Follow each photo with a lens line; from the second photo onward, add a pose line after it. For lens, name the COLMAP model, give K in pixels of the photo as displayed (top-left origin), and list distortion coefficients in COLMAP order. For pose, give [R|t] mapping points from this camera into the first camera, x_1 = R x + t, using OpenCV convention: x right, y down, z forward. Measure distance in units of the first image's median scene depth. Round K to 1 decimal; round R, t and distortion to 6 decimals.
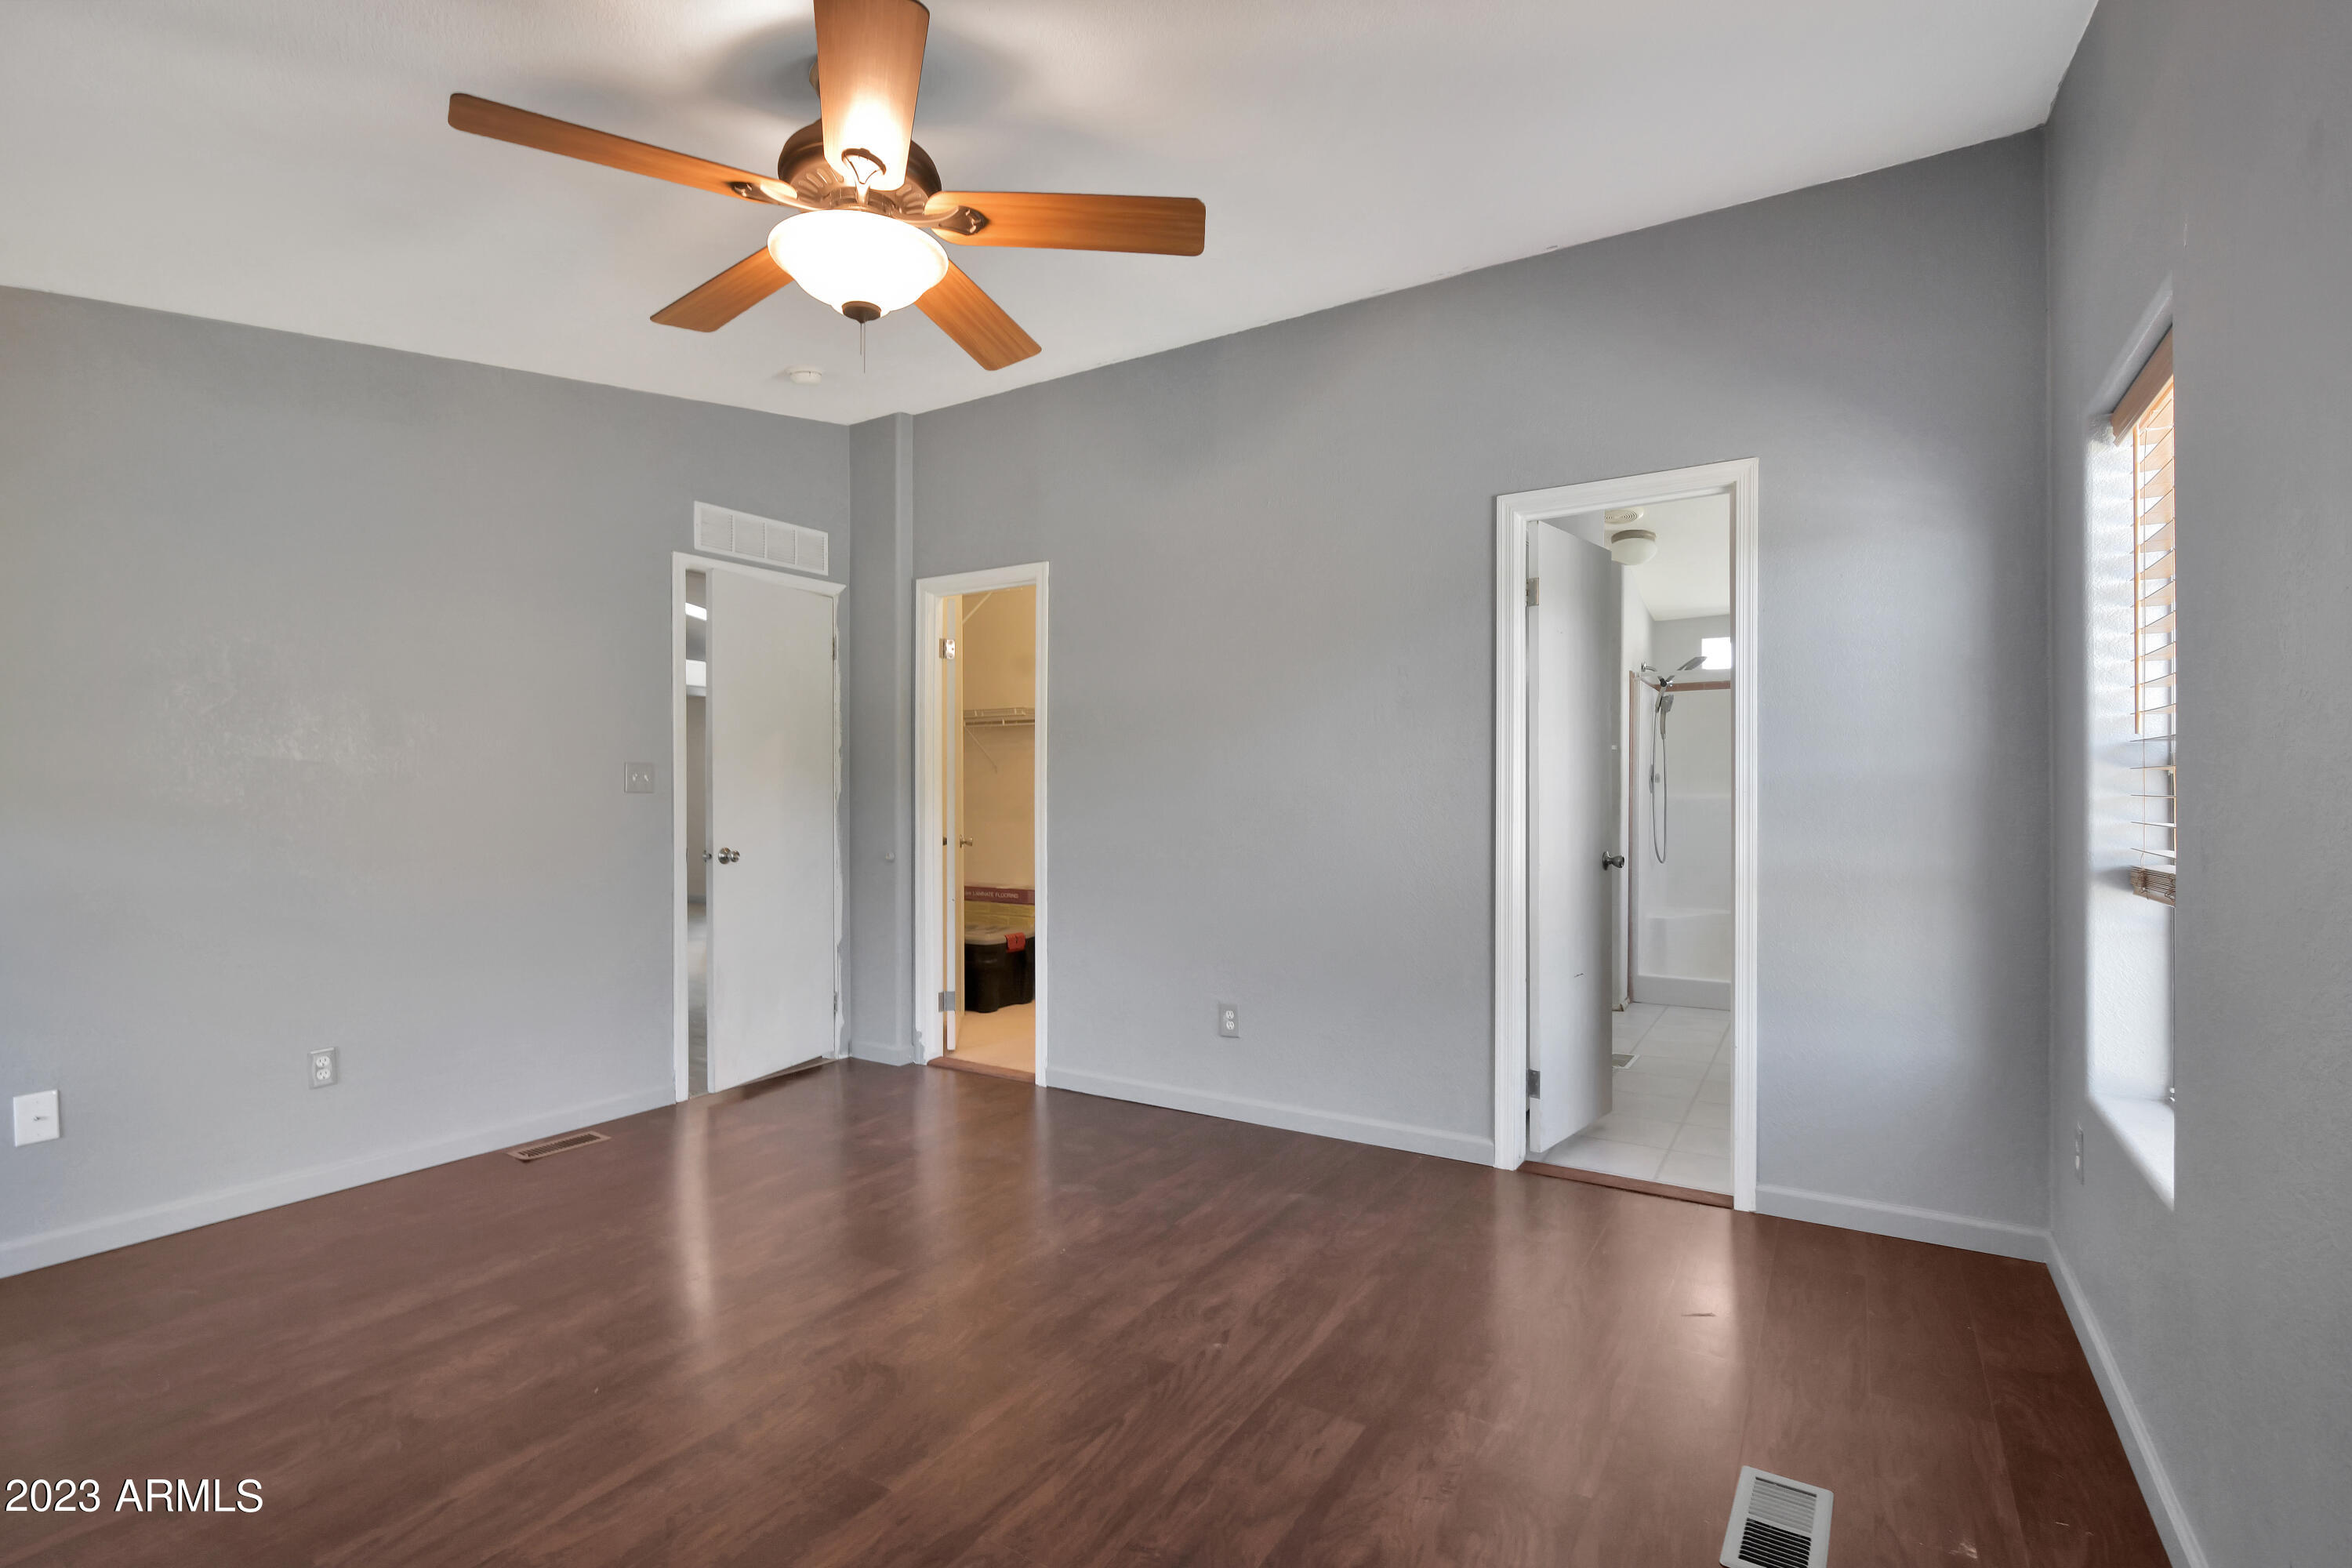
lens RADIAL K [[1085.2, 0, 1175.8], [0, 1085.2, 790.0], [0, 0, 1]] dist [-0.004732, -0.000574]
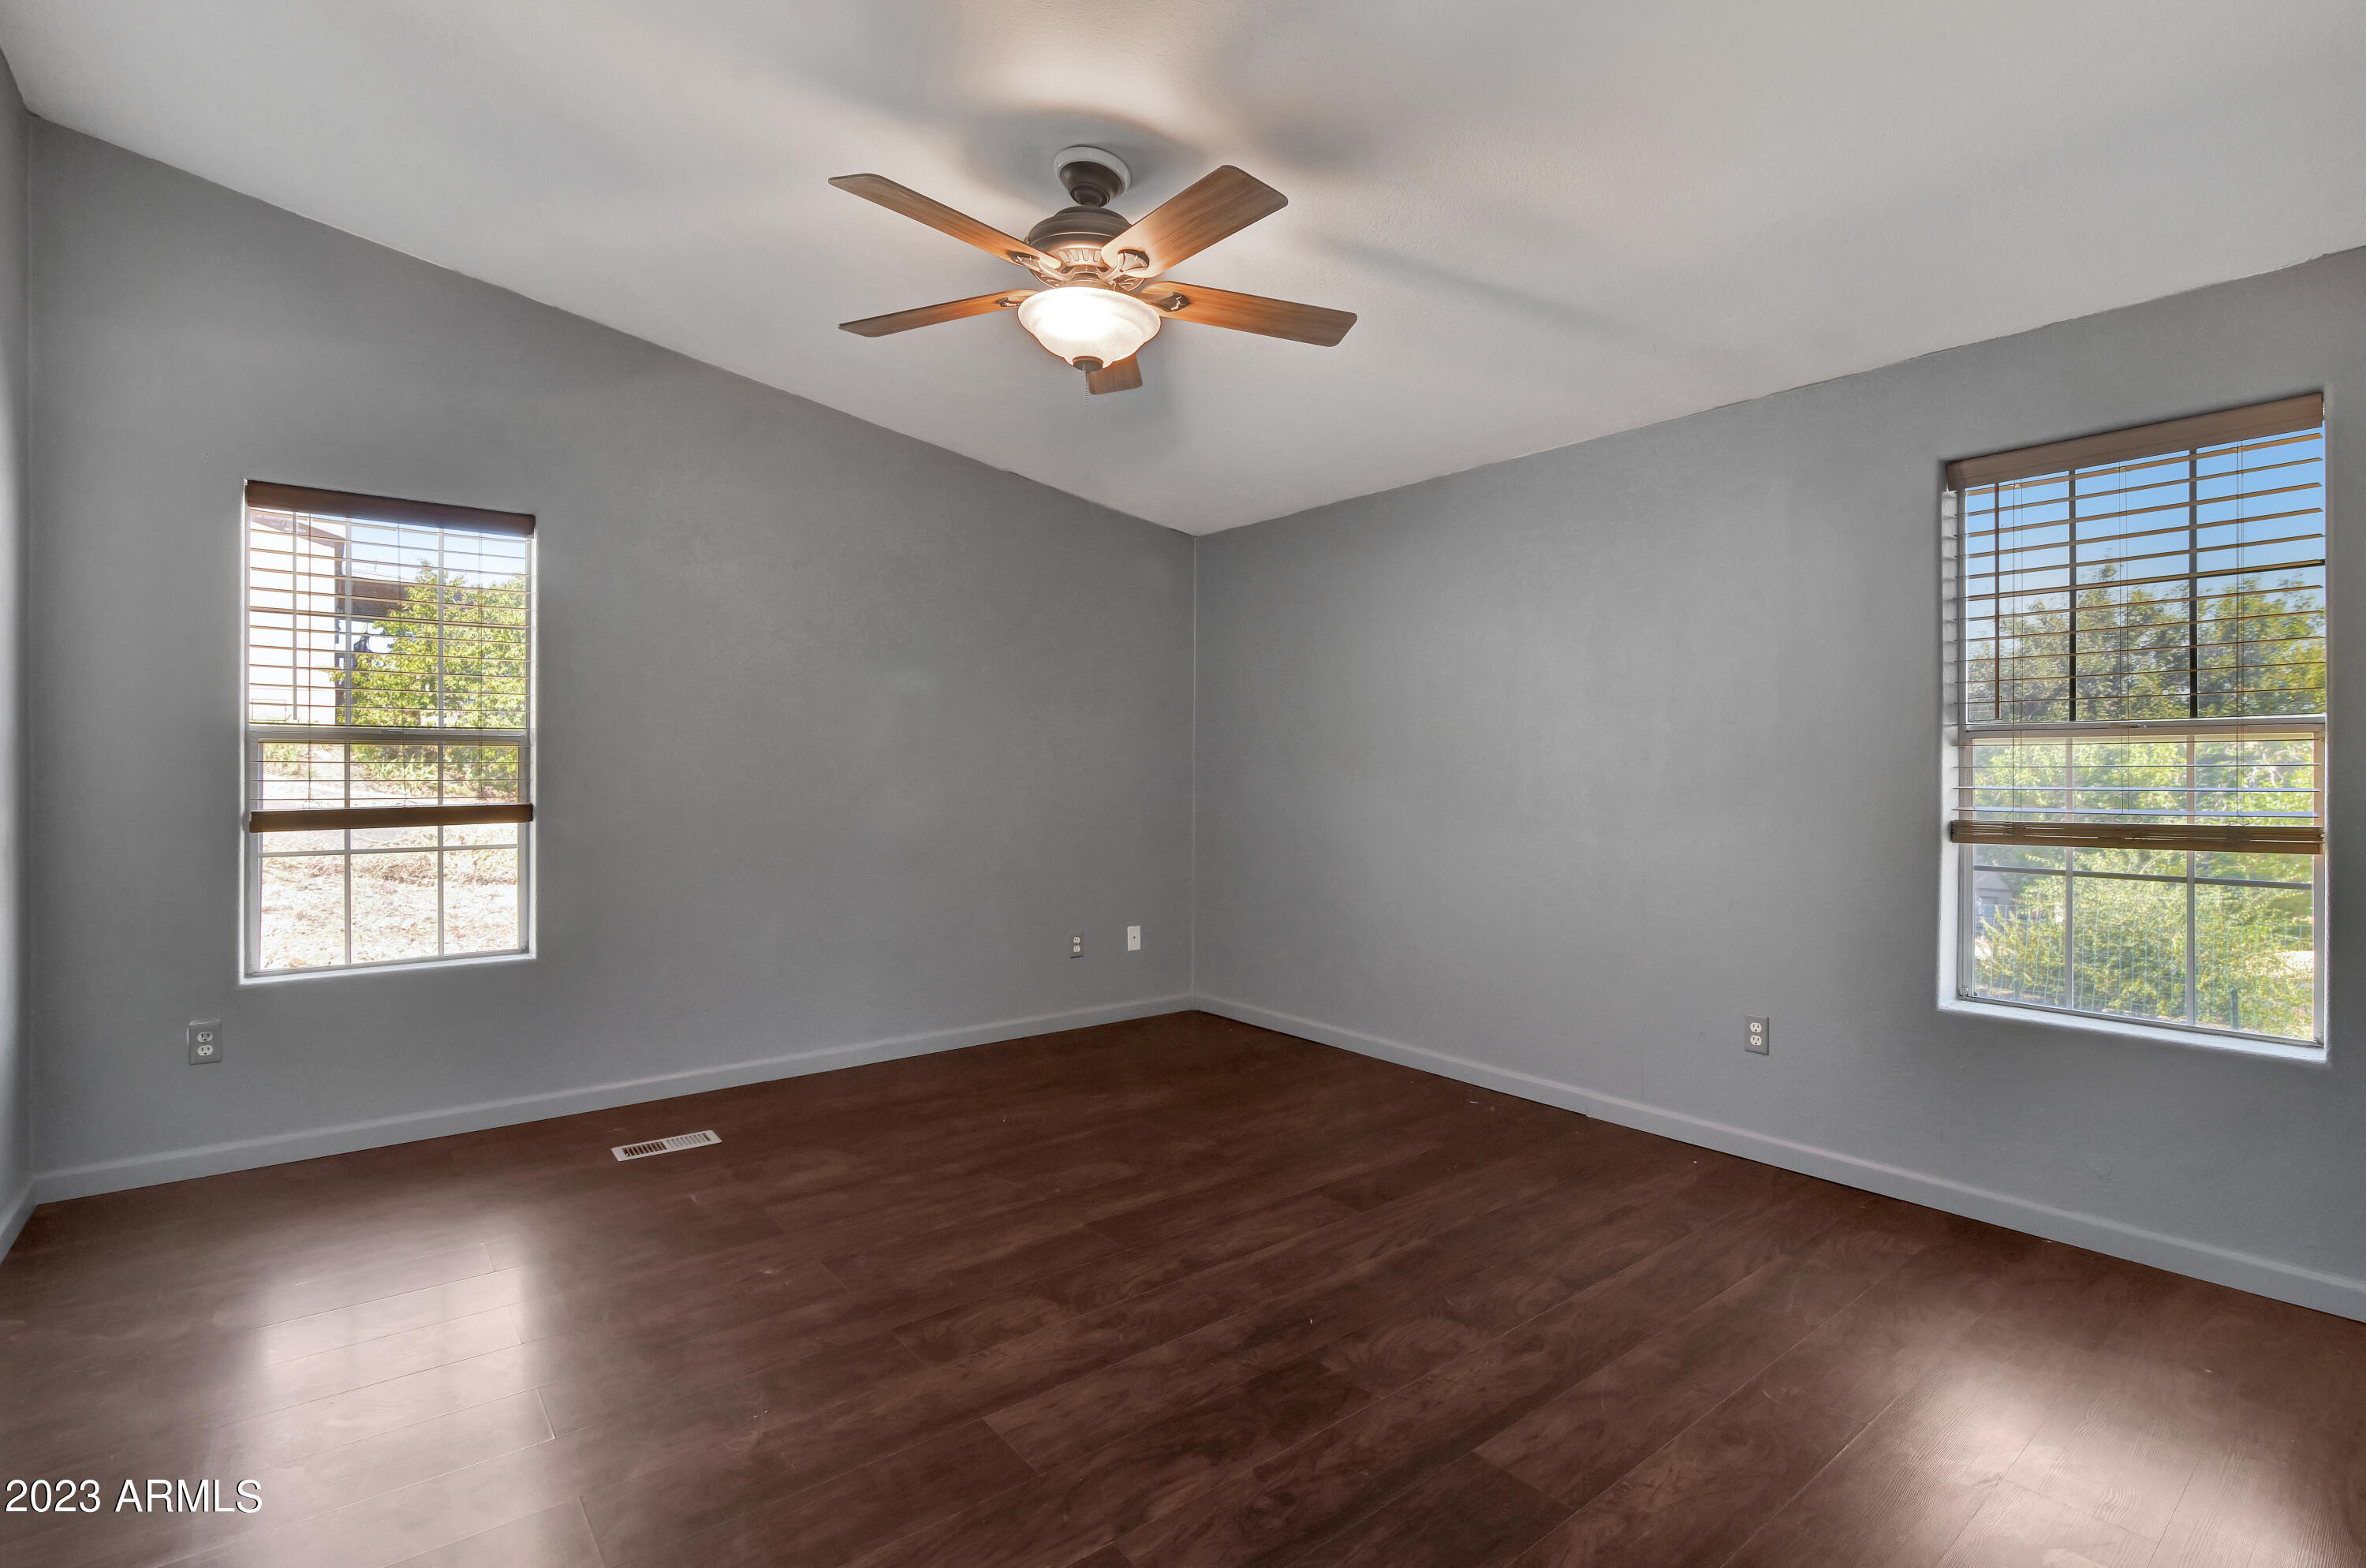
lens RADIAL K [[1091.7, 0, 1183.9], [0, 1091.7, 778.1], [0, 0, 1]] dist [-0.004732, -0.000574]
pose [[-0.940202, -0.004644, 0.340587, -0.834425], [-0.005476, 0.999984, -0.001483, 0.029274], [-0.340574, -0.003260, -0.940212, 2.191315]]
